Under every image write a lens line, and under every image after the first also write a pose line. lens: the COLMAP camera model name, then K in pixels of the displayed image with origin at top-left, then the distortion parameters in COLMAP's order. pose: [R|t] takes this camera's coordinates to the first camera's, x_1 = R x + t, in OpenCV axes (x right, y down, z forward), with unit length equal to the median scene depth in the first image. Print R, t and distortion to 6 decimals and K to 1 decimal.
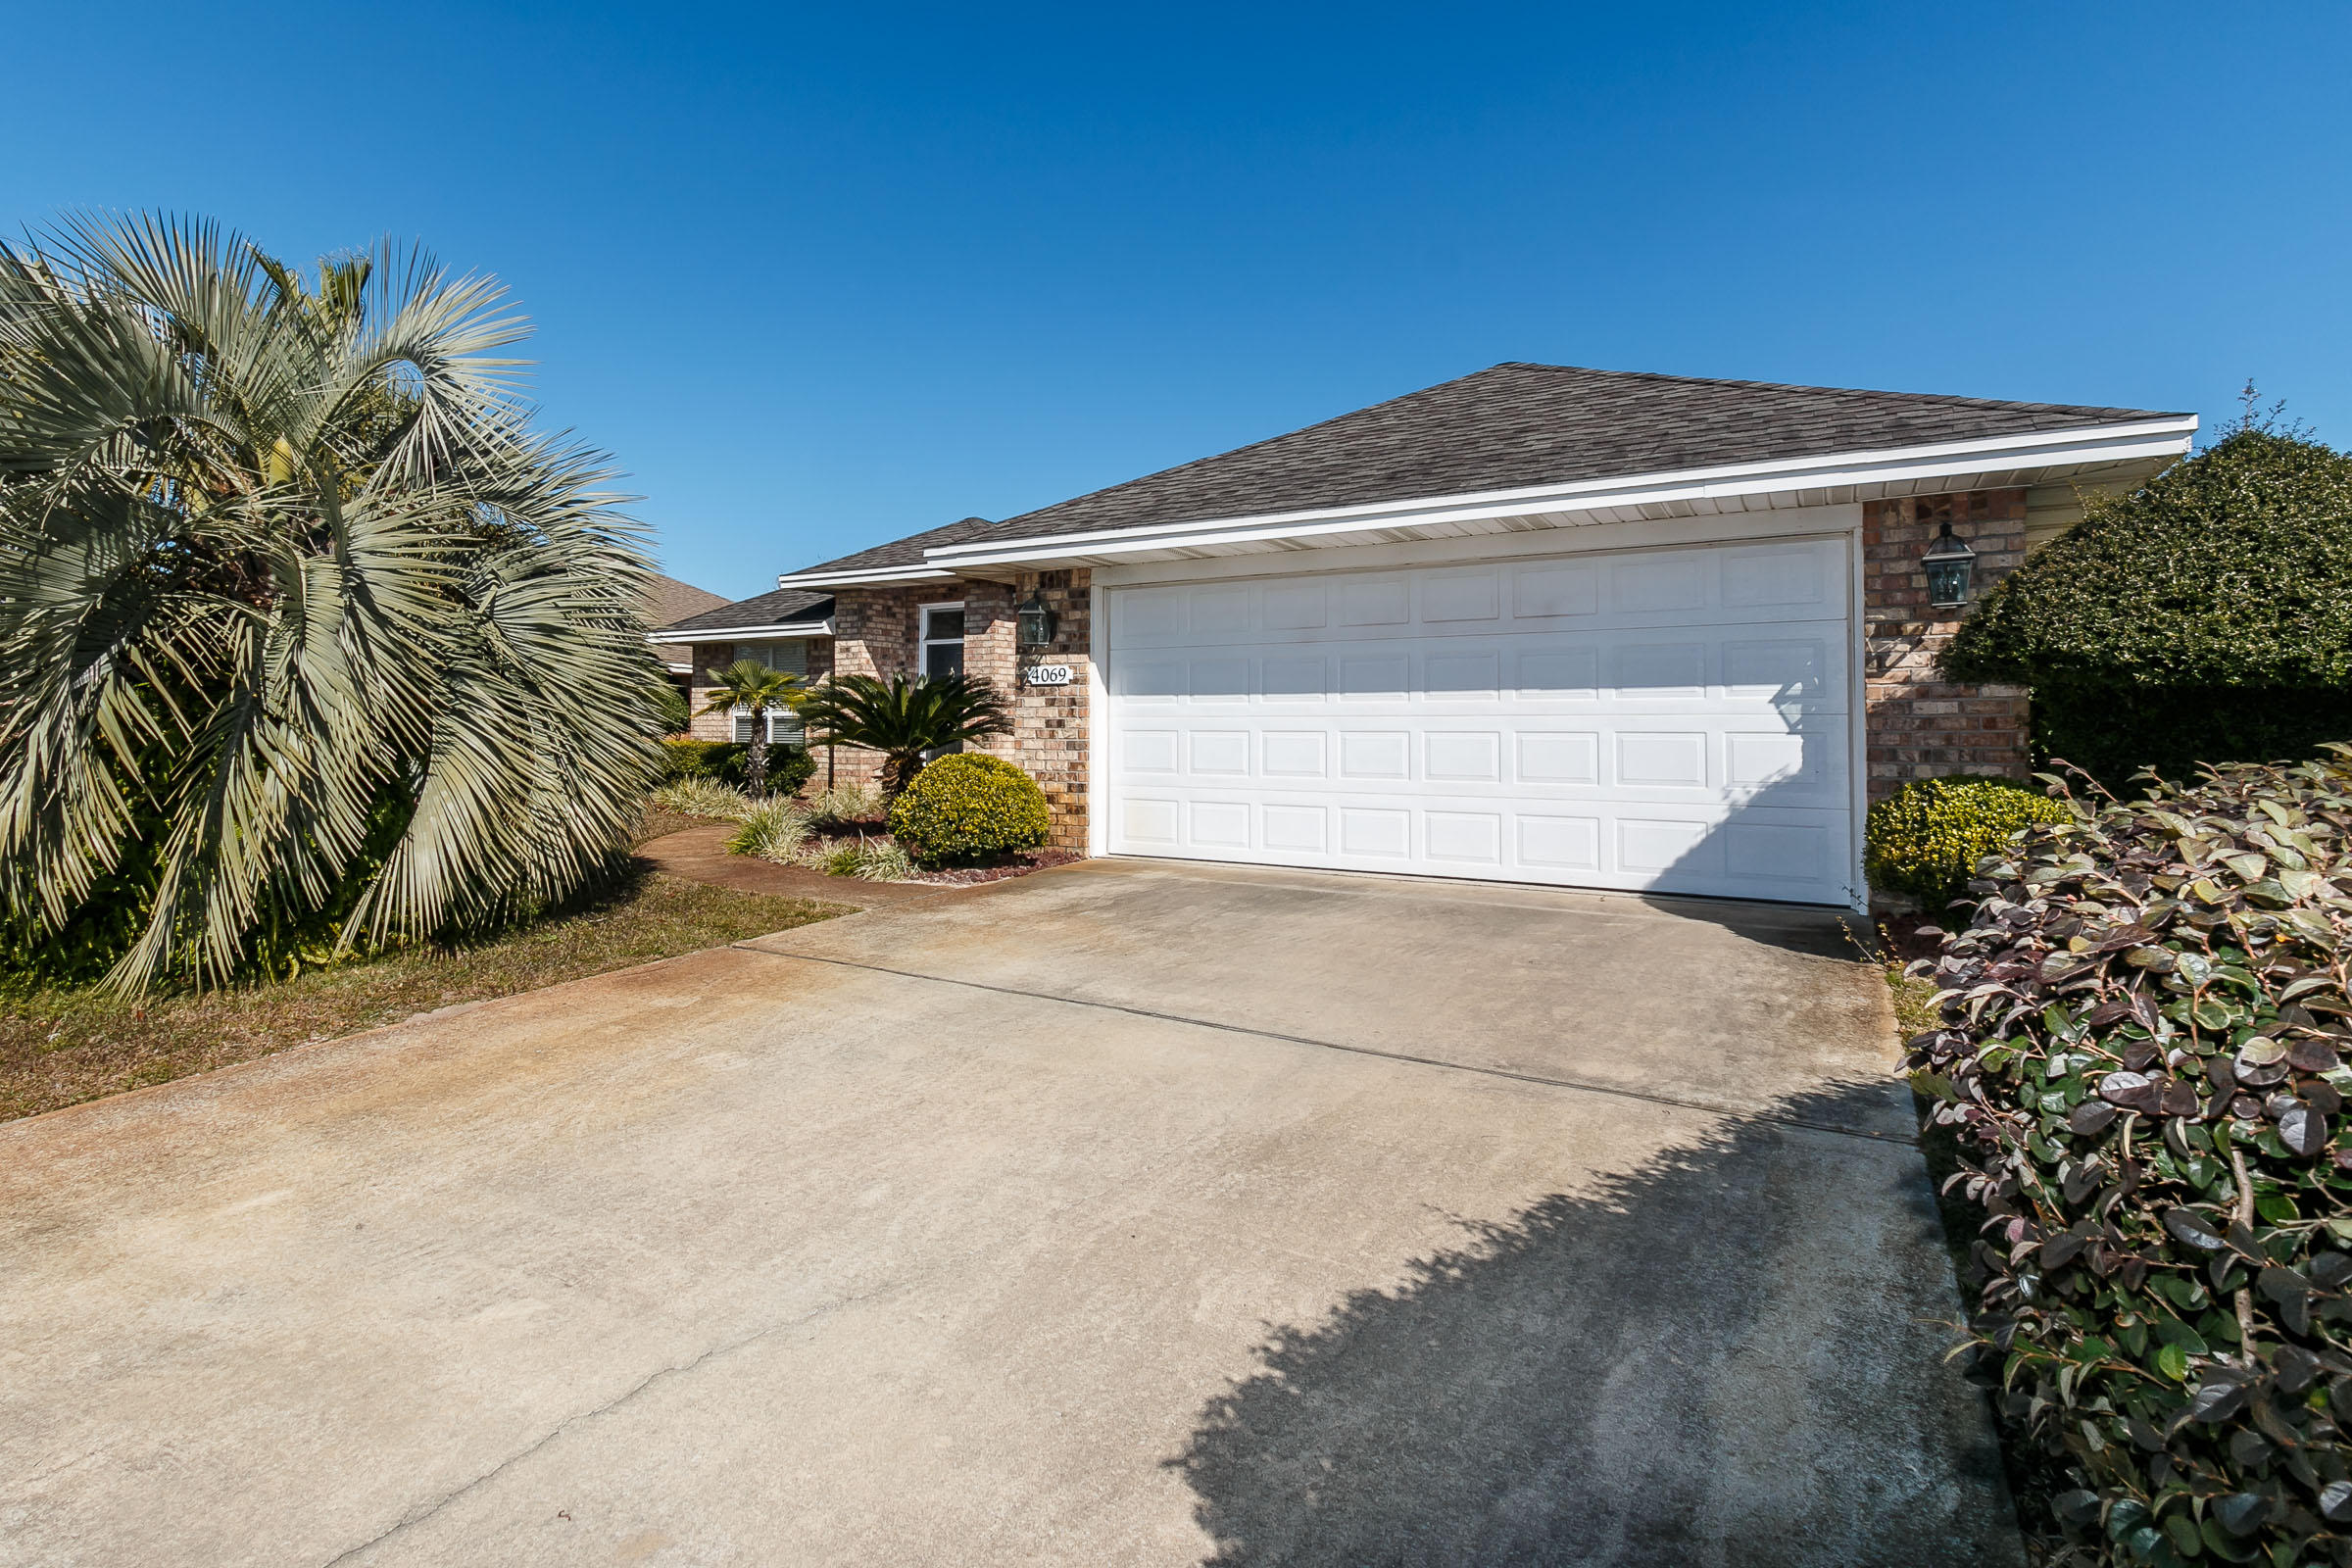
lens RADIAL K [[1069.3, 0, 1176.0], [0, 1069.3, 784.0], [0, 0, 1]] dist [-0.001128, -0.000122]
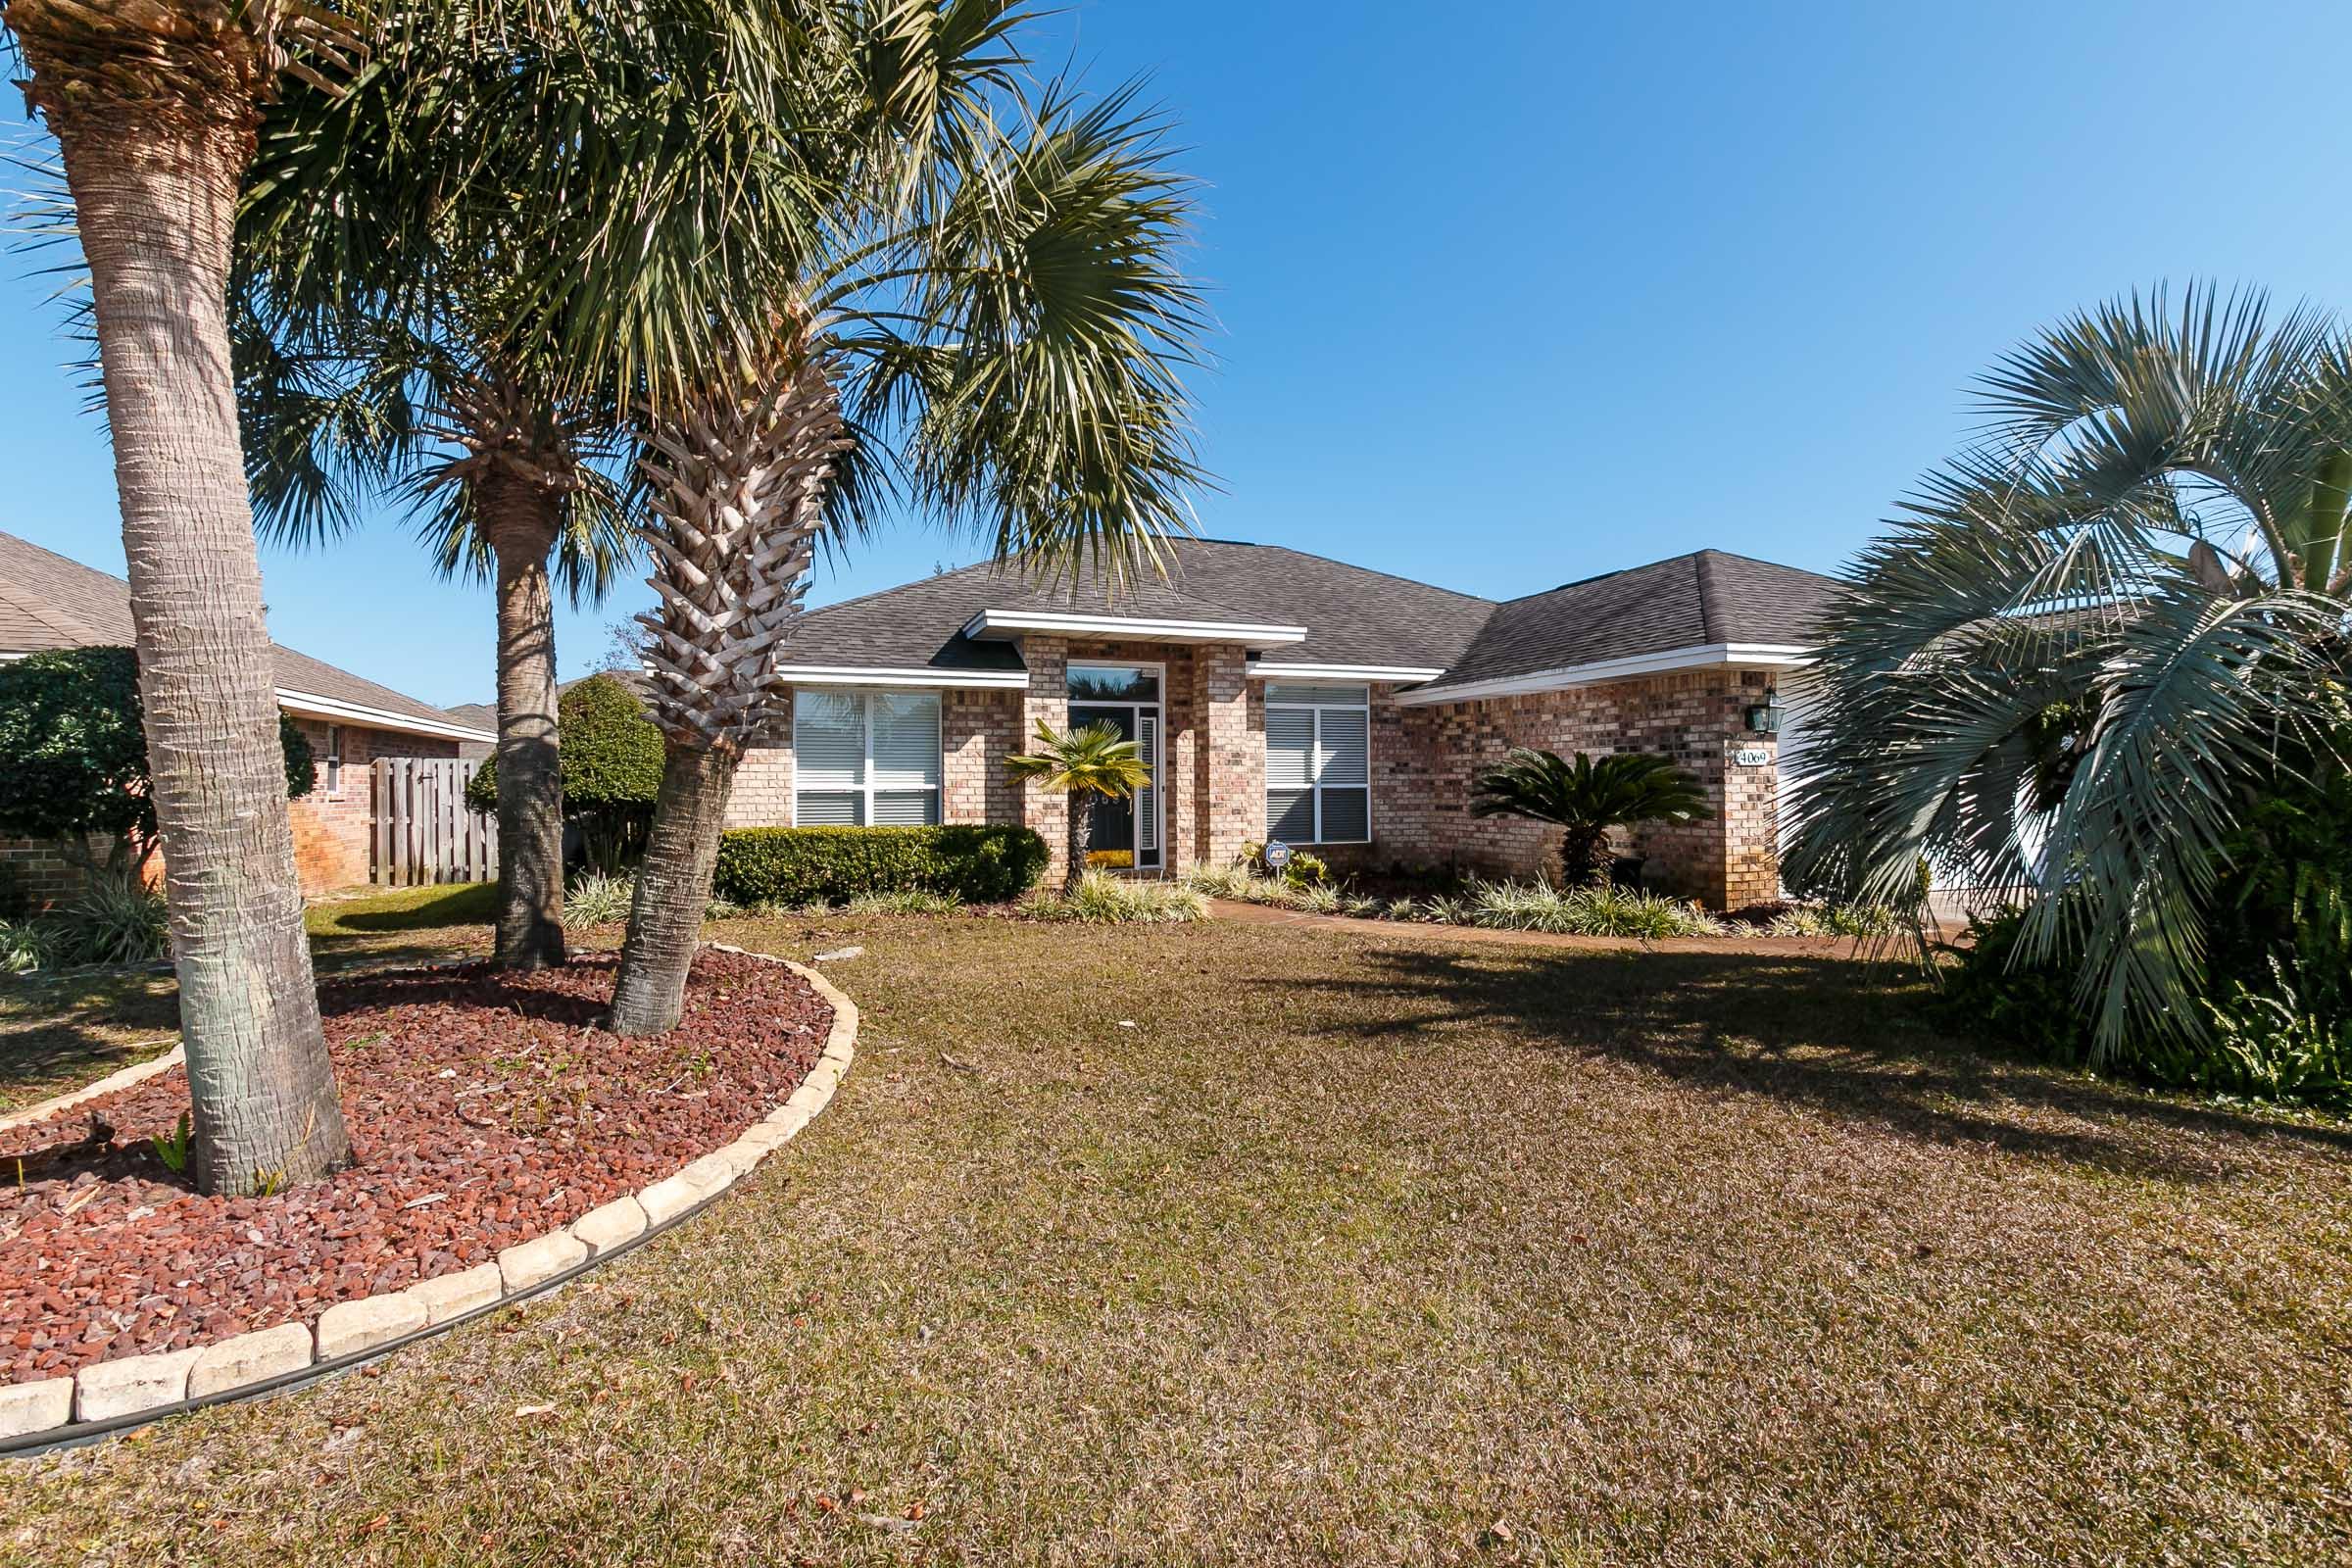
lens RADIAL K [[1069.3, 0, 1176.0], [0, 1069.3, 784.0], [0, 0, 1]] dist [-0.001128, -0.000122]
pose [[0.669282, -0.006379, 0.742981, -0.838810], [0.049728, 0.998106, -0.036226, -0.035152], [-0.741342, 0.061193, 0.668331, 0.393589]]
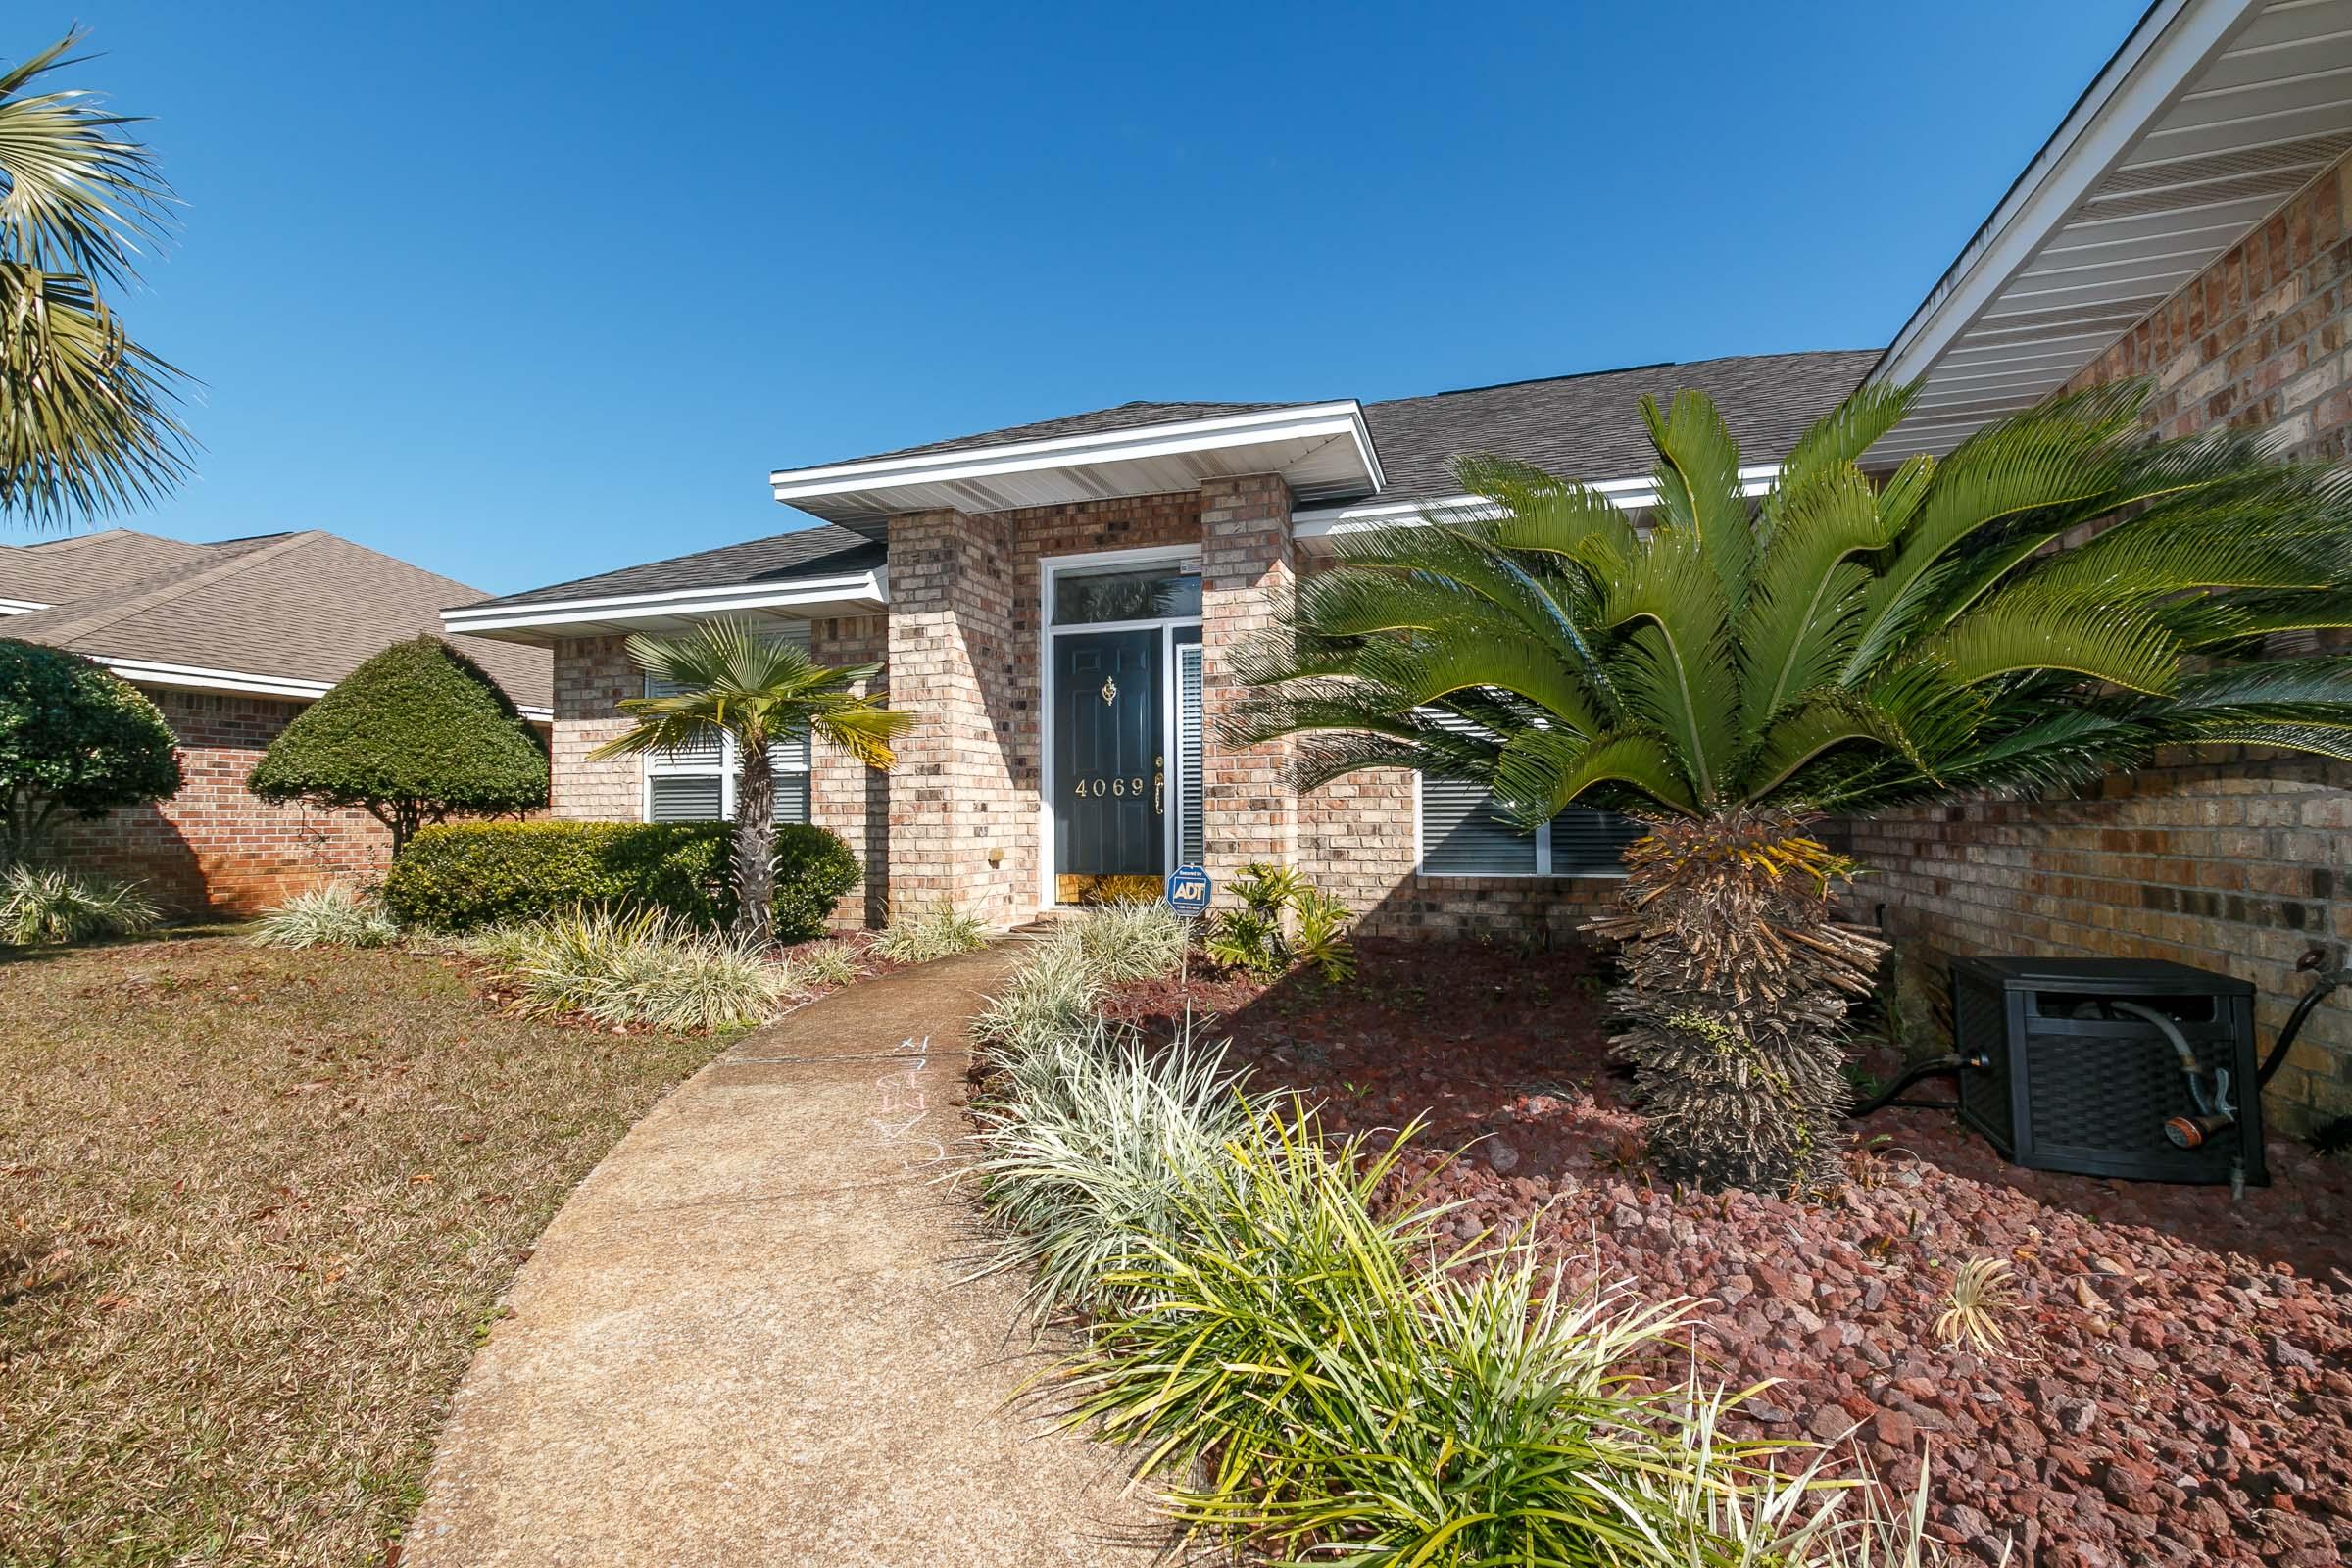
lens RADIAL K [[1069.3, 0, 1176.0], [0, 1069.3, 784.0], [0, 0, 1]] dist [-0.001128, -0.000122]
pose [[0.987179, -0.002052, 0.159605, -0.269686], [0.017805, 0.995093, -0.097329, -0.008670], [-0.158622, 0.098923, 0.982371, 0.515615]]
